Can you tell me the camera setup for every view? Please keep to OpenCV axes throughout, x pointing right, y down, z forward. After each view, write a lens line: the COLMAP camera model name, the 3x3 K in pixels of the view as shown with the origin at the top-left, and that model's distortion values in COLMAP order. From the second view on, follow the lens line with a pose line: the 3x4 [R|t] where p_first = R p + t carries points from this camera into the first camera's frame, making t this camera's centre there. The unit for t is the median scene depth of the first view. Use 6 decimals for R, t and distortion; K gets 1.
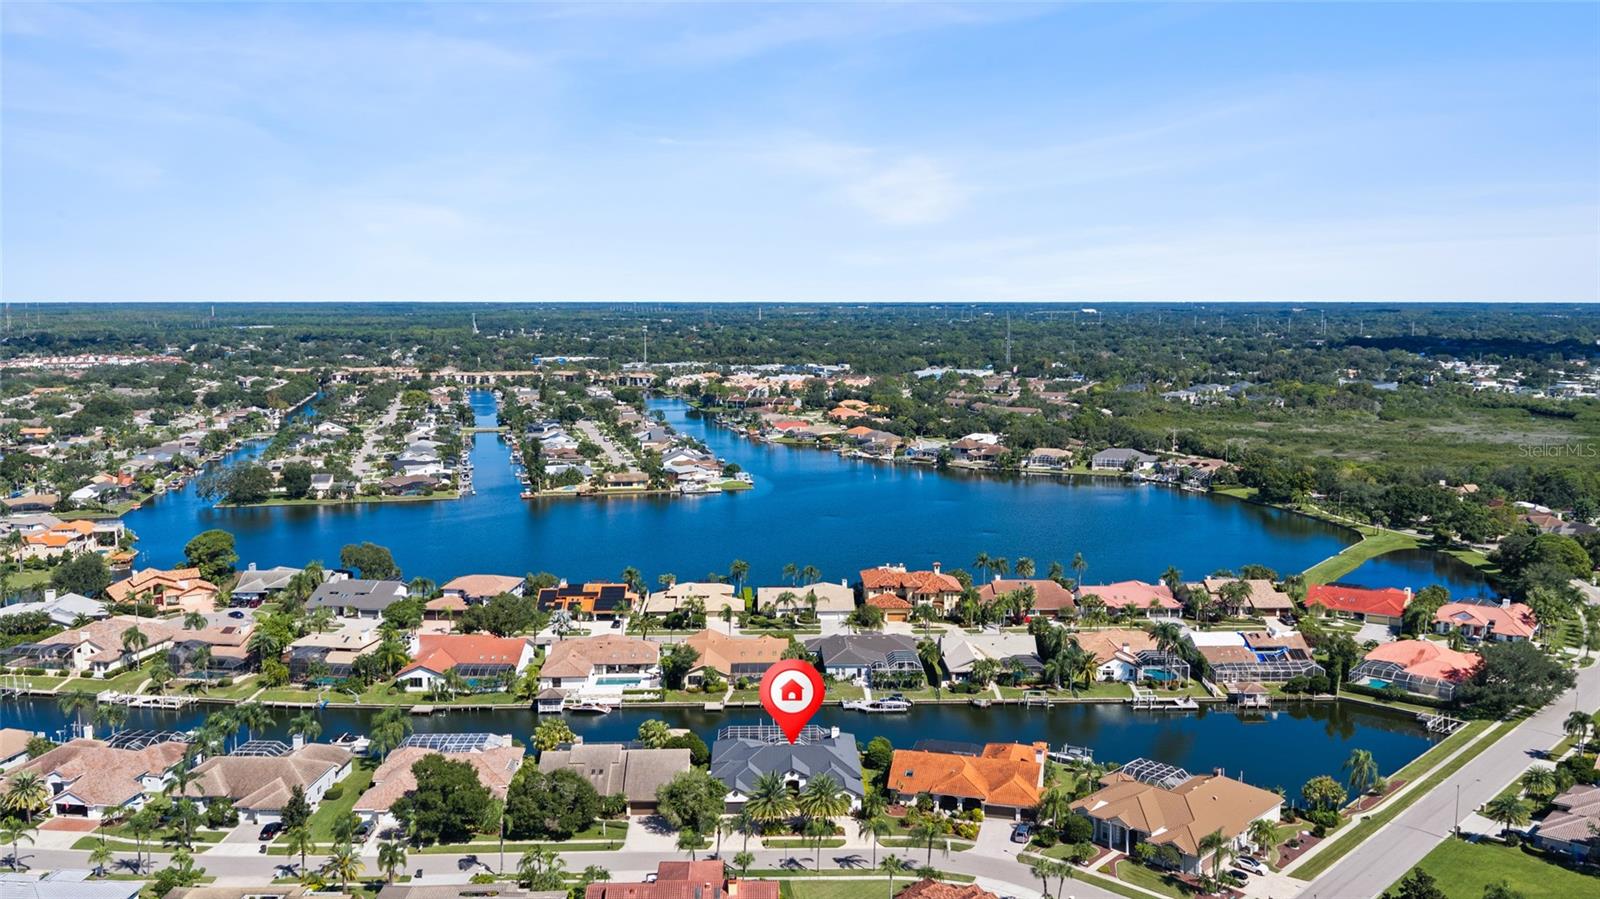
lens RADIAL K [[1323.6, 0, 801.3], [0, 1323.6, 443.5], [0, 0, 1]] dist [0.012304, -0.008401]
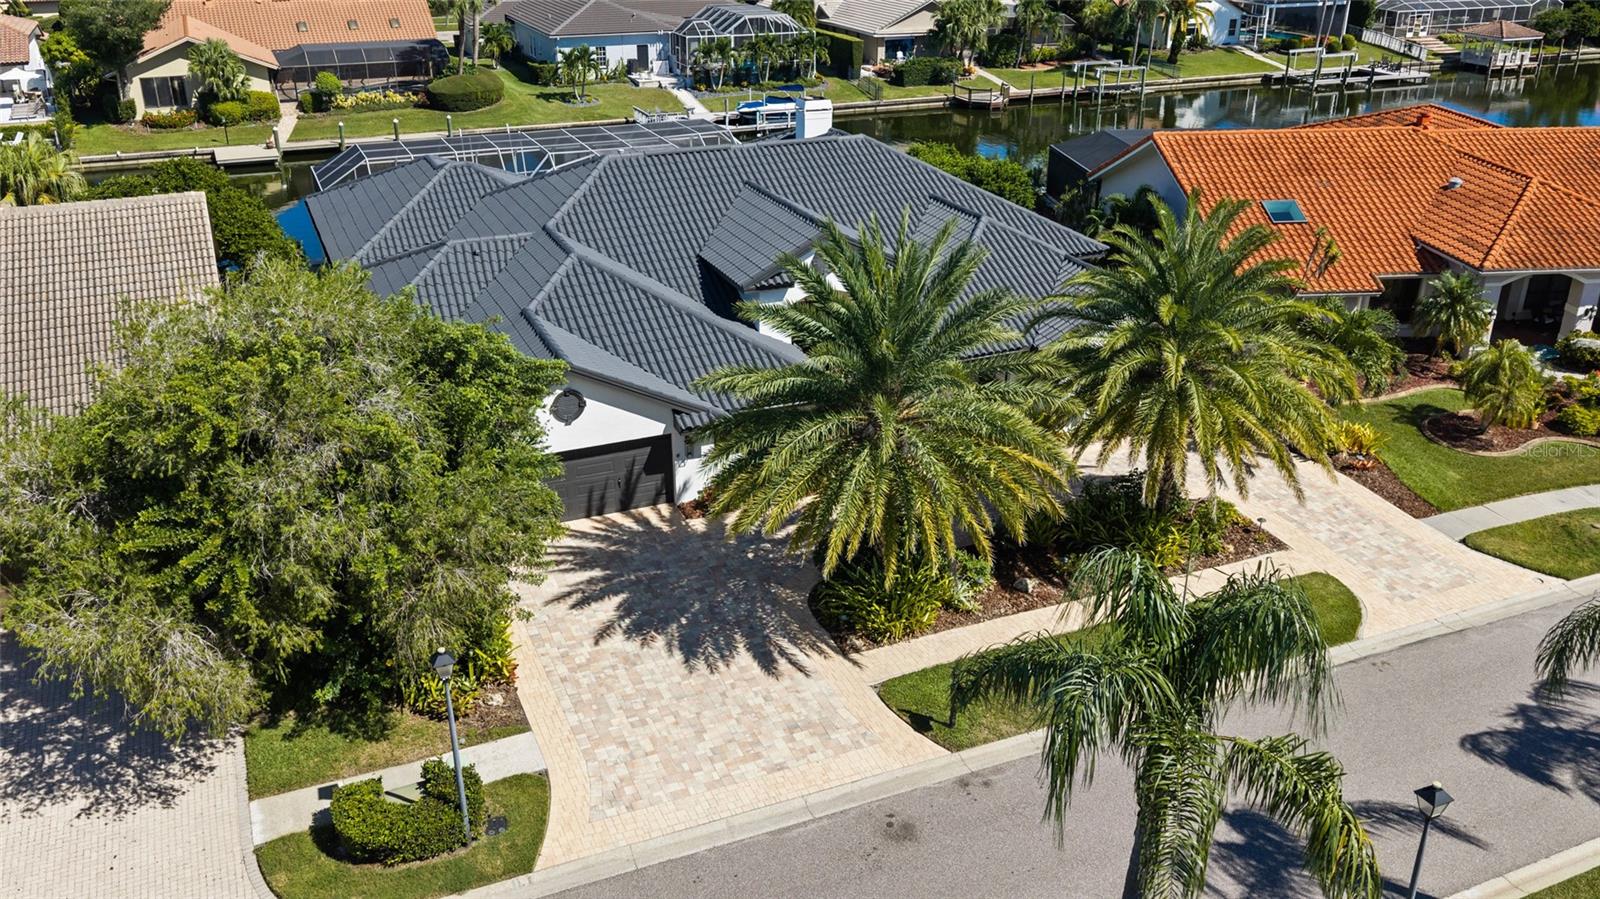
lens RADIAL K [[1323.6, 0, 807.6], [0, 1323.6, 450.1], [0, 0, 1]] dist [0.012304, -0.008401]
pose [[0.927951, -0.147797, 0.342146, -0.059572], [0.033825, 0.947619, 0.317606, 0.166567], [-0.371165, -0.283149, 0.884343, 0.640854]]
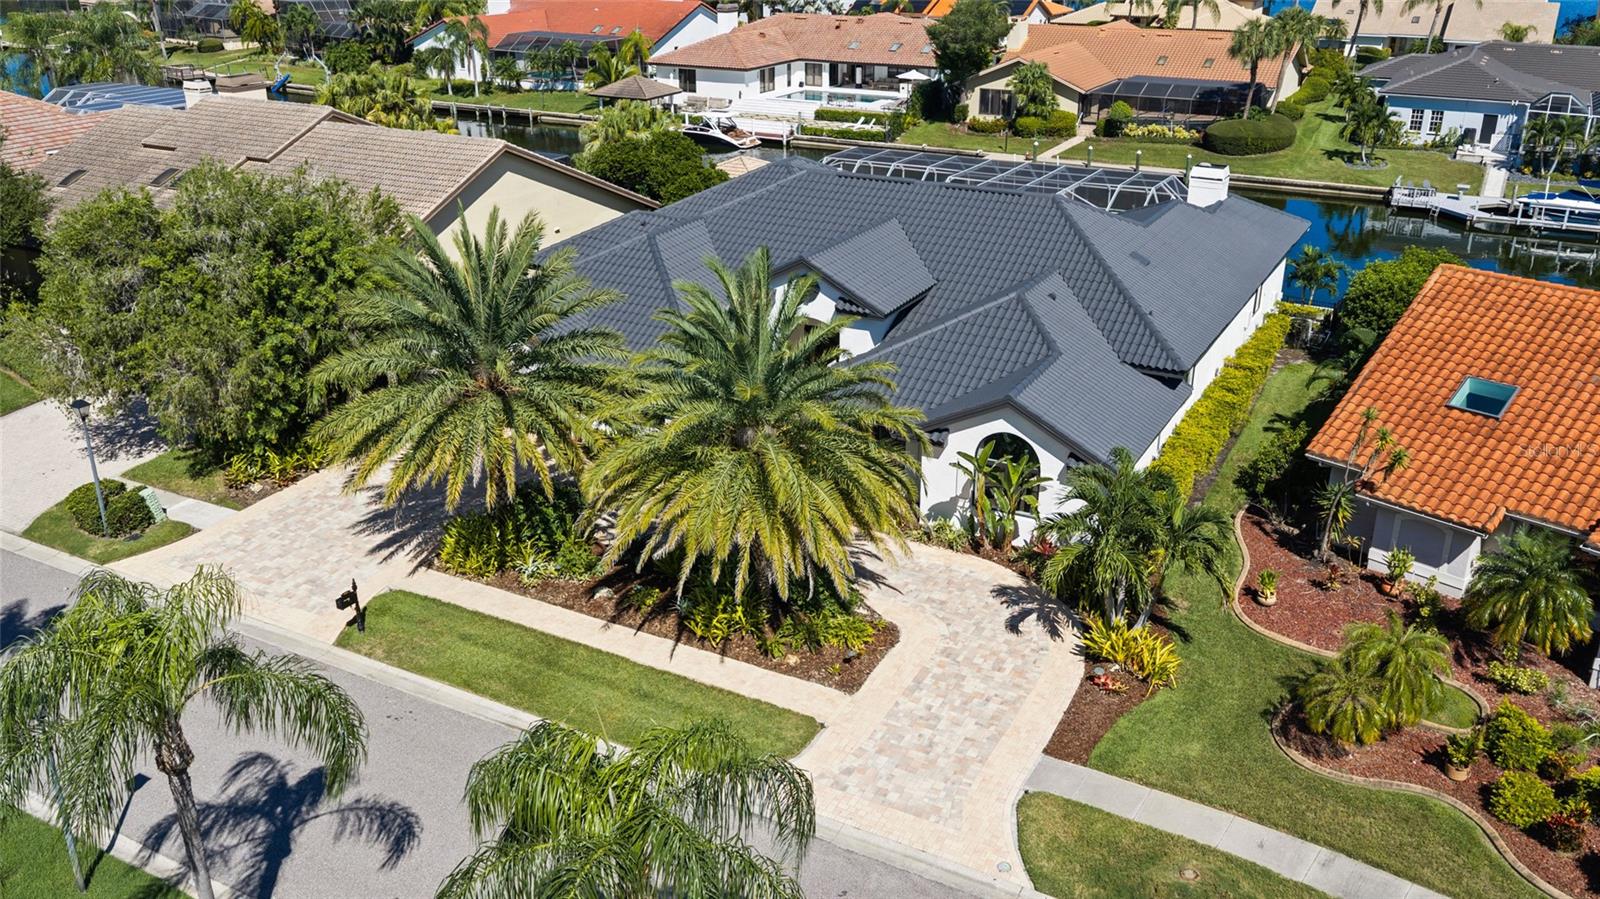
lens RADIAL K [[1323.6, 0, 803.8], [0, 1323.6, 449.7], [0, 0, 1]] dist [0.012304, -0.008401]
pose [[0.863995, 0.197138, -0.463302, 0.067496], [-0.056864, 0.952481, 0.299244, 0.165746], [0.500279, -0.232201, 0.834148, 0.644629]]
